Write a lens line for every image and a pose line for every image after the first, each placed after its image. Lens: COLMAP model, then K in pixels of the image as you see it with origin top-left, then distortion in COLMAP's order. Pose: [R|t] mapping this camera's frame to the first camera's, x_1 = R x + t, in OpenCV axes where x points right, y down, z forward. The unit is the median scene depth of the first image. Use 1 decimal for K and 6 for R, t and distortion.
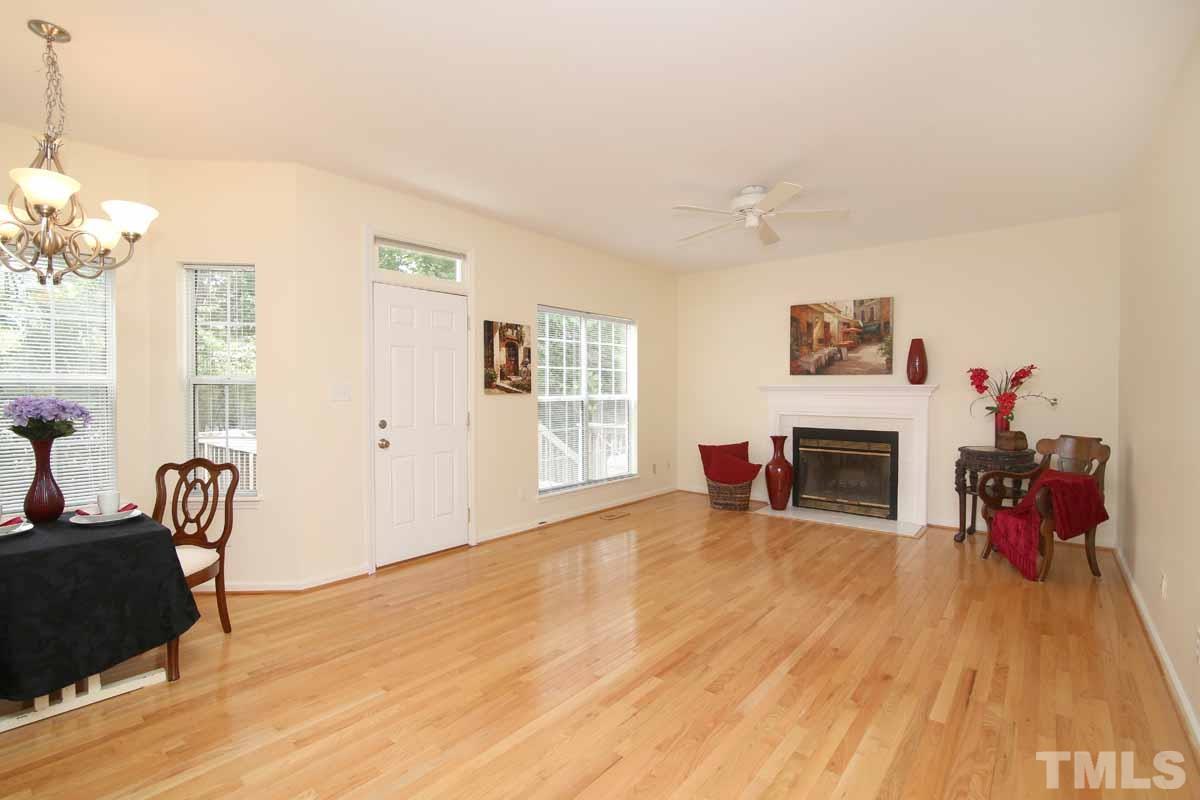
lens RADIAL K [[544.9, 0, 594.8], [0, 544.9, 395.9], [0, 0, 1]] dist [-0.015386, 0.000160]
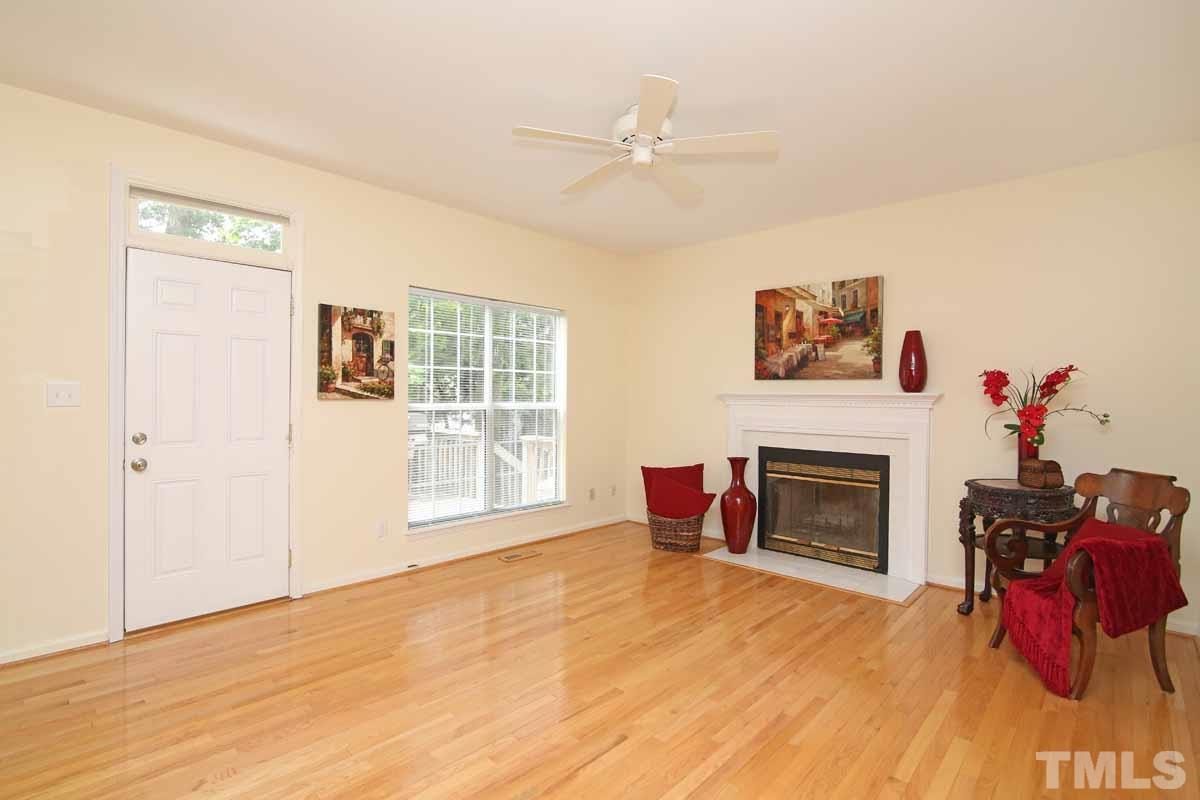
lens RADIAL K [[556.3, 0, 596.6], [0, 556.3, 395.7], [0, 0, 1]] dist [-0.014482, -0.000069]
pose [[0.997911, 0.009397, -0.063910, 0.221553], [-0.010382, 0.999832, -0.015093, -0.001156], [0.063757, 0.015725, 0.997842, 0.228199]]
